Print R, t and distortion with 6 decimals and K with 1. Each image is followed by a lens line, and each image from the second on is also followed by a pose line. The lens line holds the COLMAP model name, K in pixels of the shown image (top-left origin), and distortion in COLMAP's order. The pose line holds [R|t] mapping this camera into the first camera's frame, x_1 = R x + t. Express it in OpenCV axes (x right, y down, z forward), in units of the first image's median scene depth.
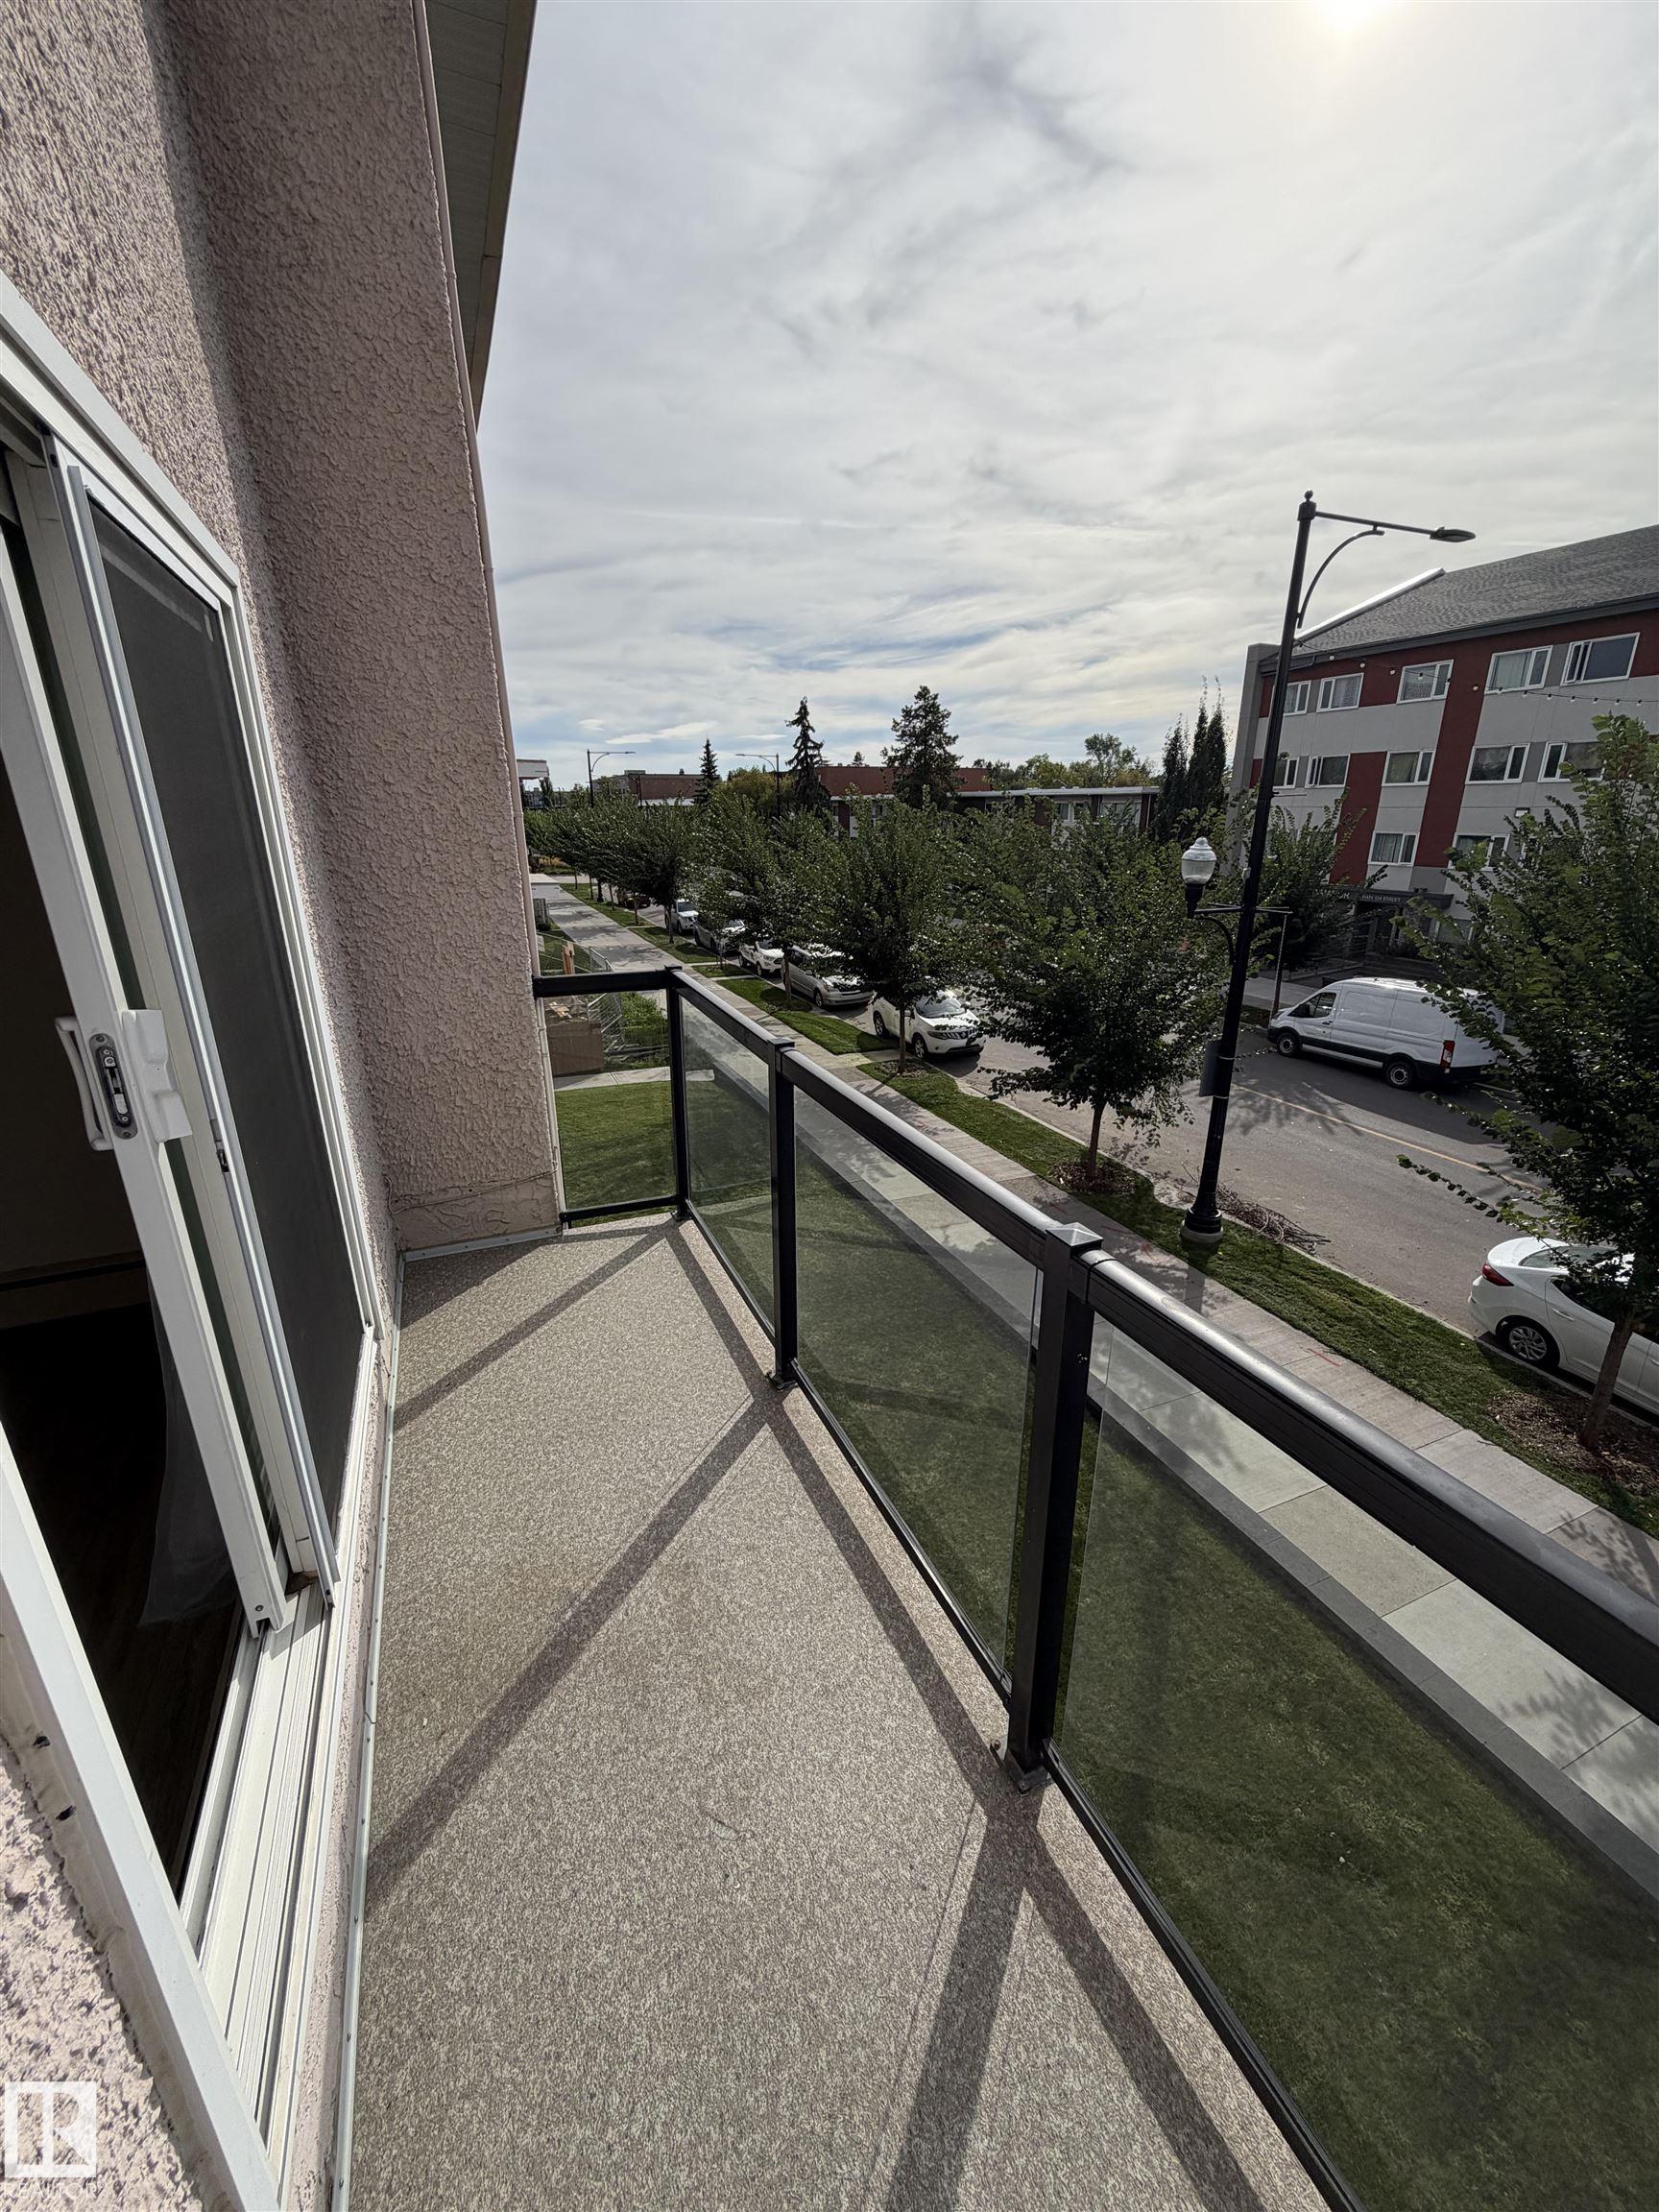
lens RADIAL K [[884.2, 0, 831.5], [0, 884.2, 1103.1], [0, 0, 1]] dist [0.004381, 0.000928]
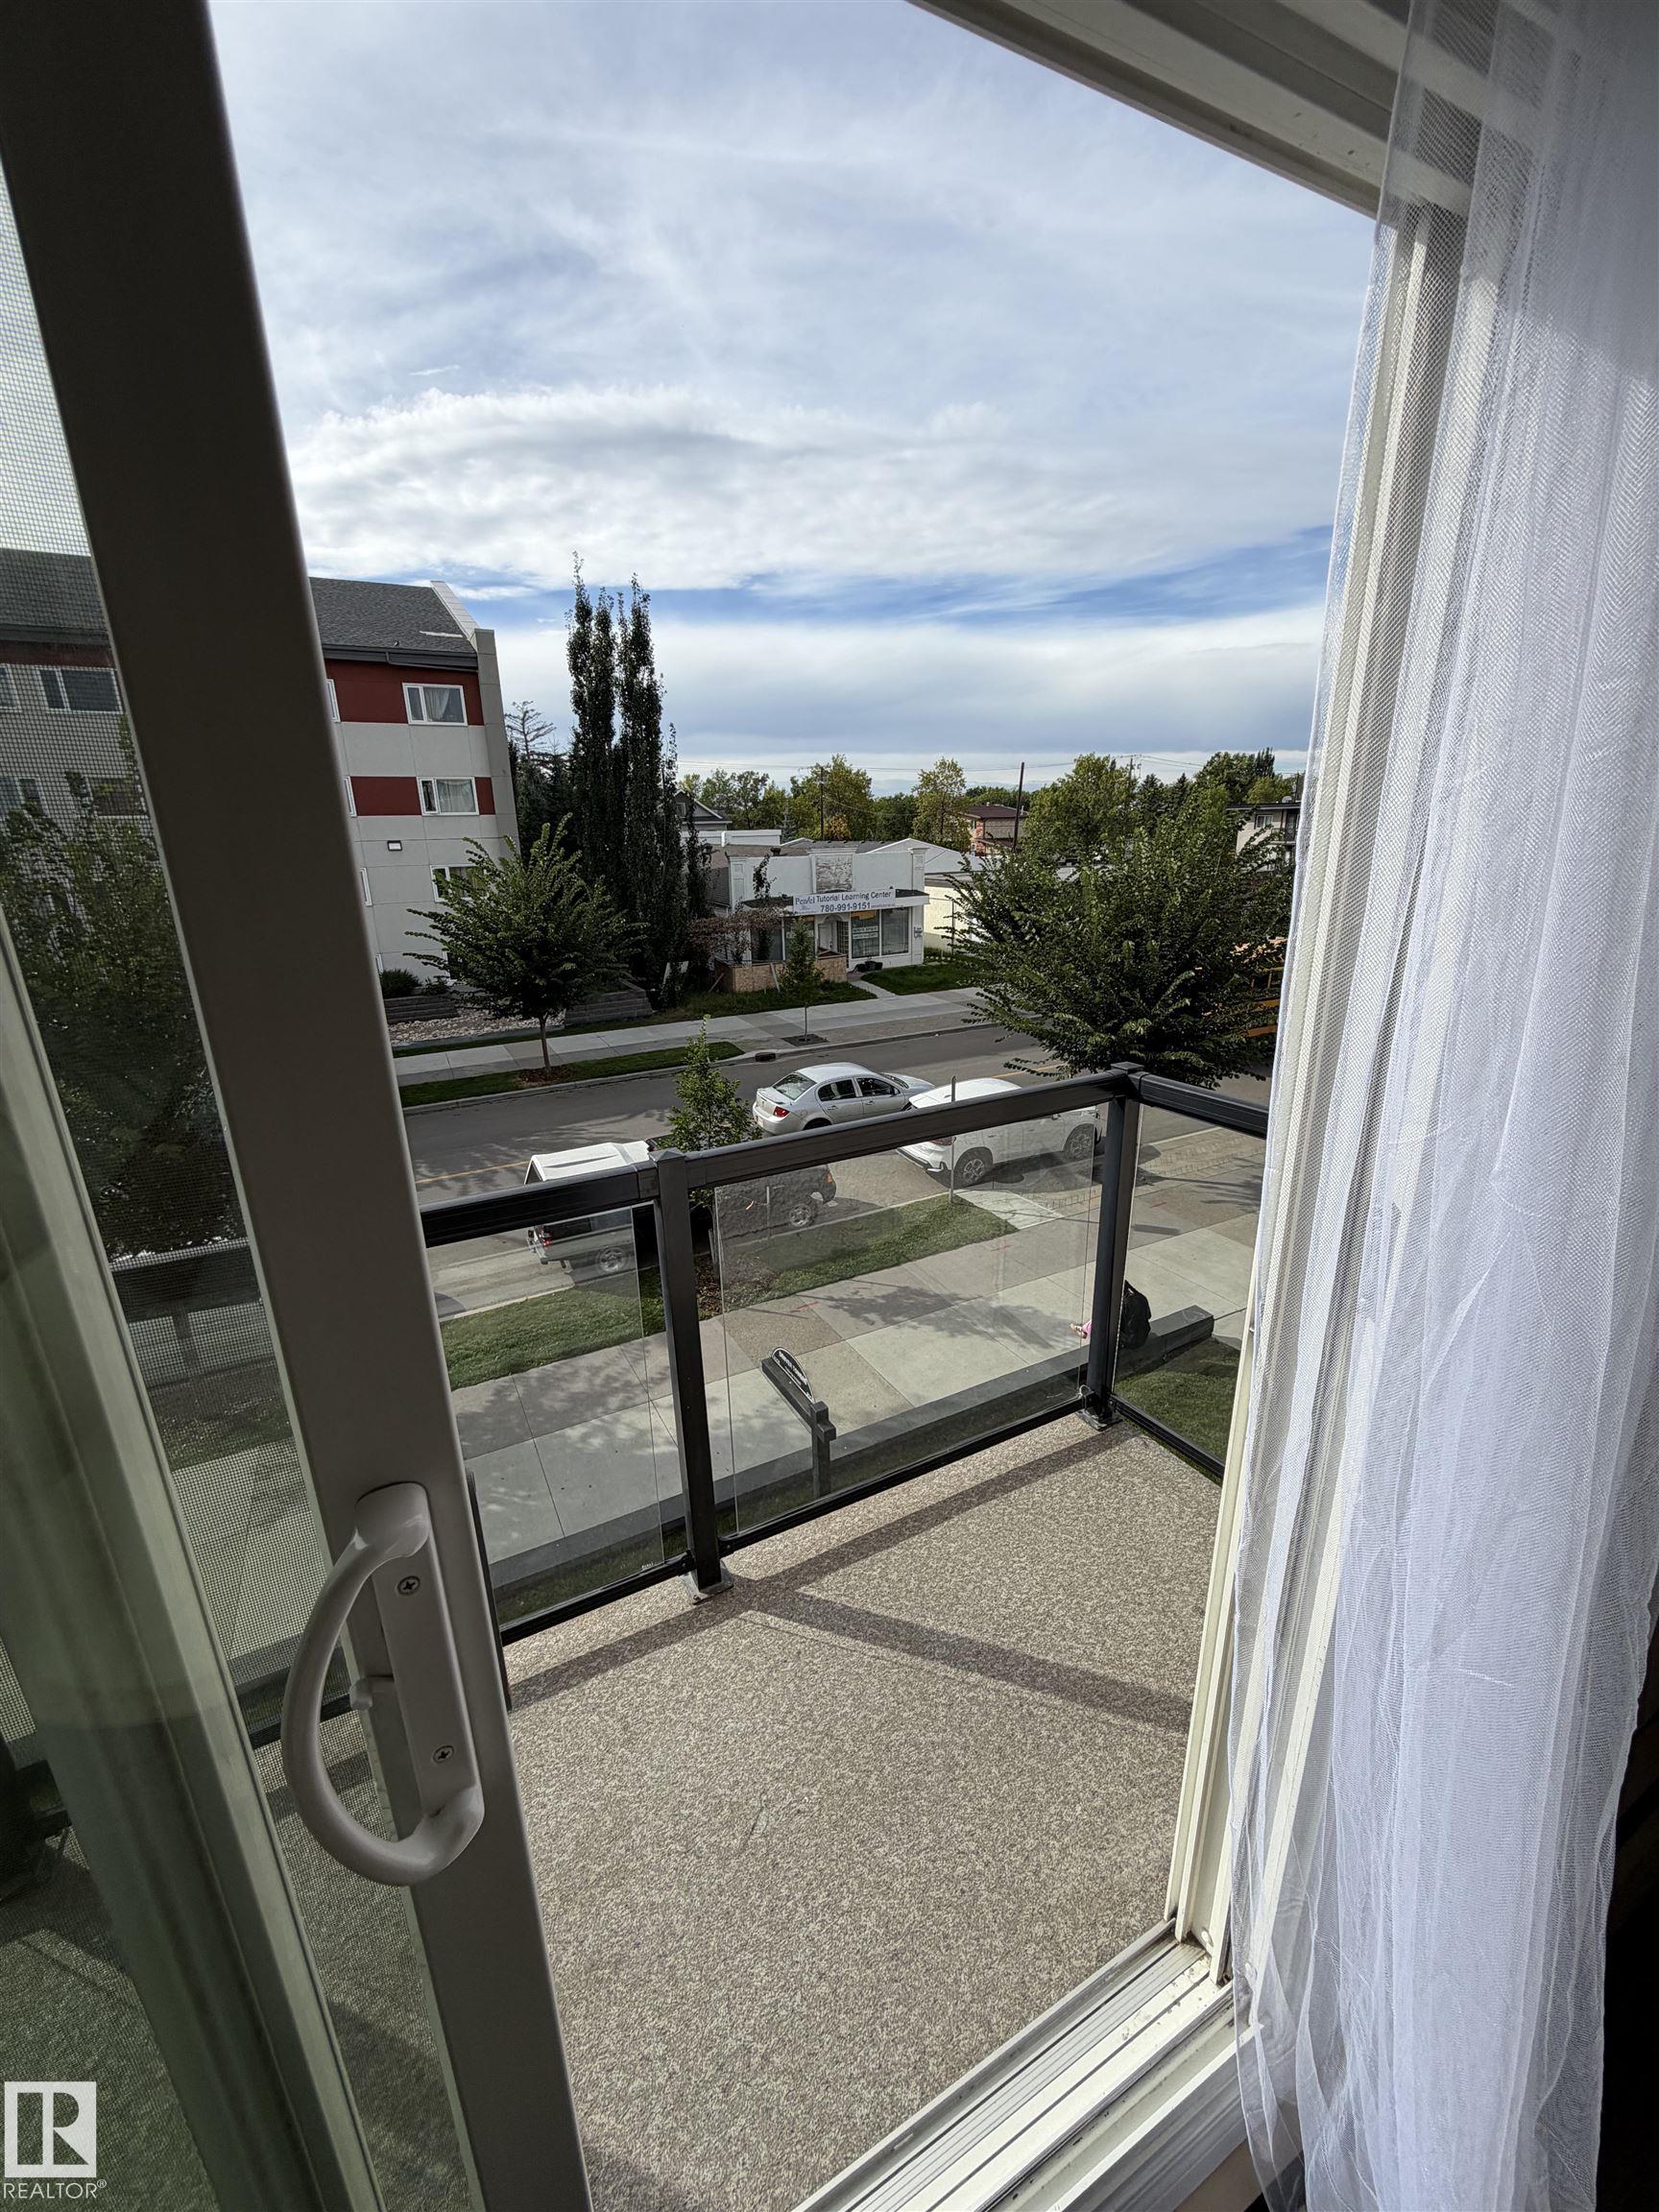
lens RADIAL K [[884.2, 0, 826.5], [0, 884.2, 1100.2], [0, 0, 1]] dist [0.004381, 0.000928]
pose [[-0.068687, -0.290110, 0.954525, -0.927994], [0.339288, 0.892960, 0.295813, -0.222733], [-0.938171, 0.344178, 0.037096, 0.643835]]
